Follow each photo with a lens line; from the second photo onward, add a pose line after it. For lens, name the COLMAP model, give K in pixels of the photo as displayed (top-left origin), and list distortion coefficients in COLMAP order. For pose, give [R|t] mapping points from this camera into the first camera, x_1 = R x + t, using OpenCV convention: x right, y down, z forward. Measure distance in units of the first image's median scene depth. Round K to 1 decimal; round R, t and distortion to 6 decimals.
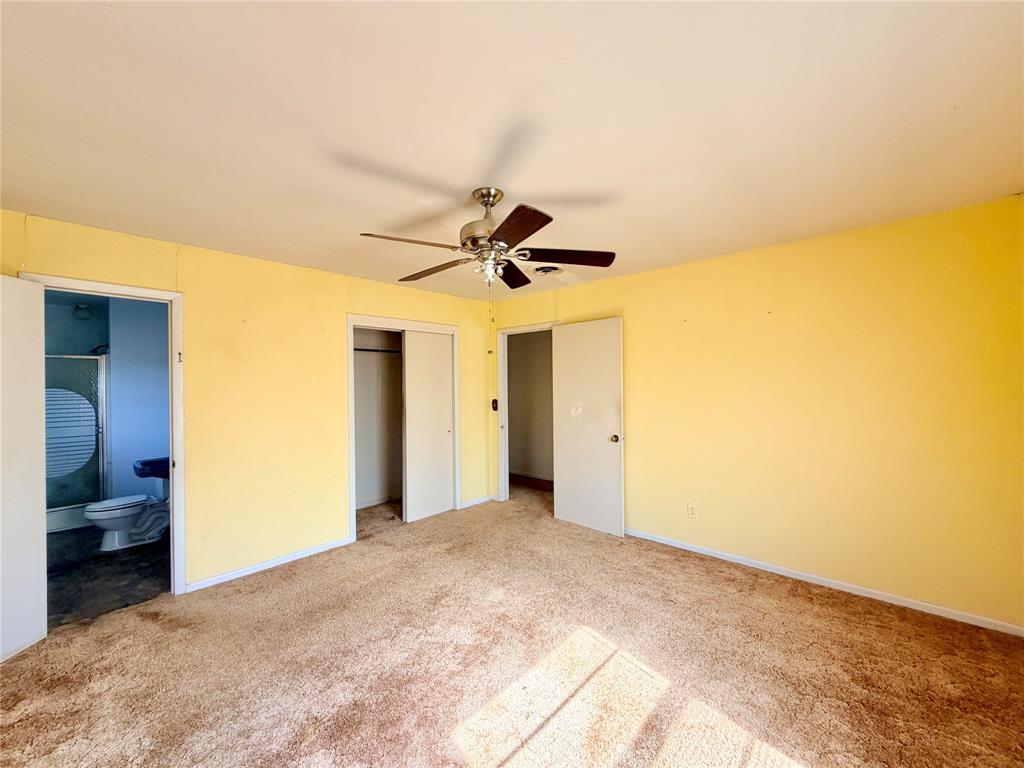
lens RADIAL K [[406.4, 0, 509.5], [0, 406.4, 383.9], [0, 0, 1]] dist [-0.002219, -0.000297]
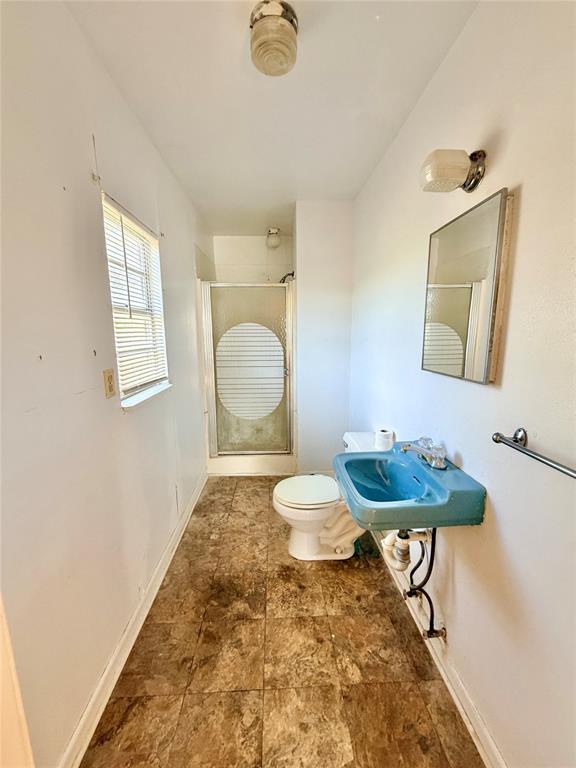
lens RADIAL K [[304.8, 0, 289.8], [0, 304.8, 380.4], [0, 0, 1]] dist [-0.002219, -0.000297]
pose [[0.713146, 0.115286, -0.691471, -0.561635], [-0.004290, 0.987084, 0.160148, 0.027898], [0.701003, -0.111243, 0.704429, 0.550323]]
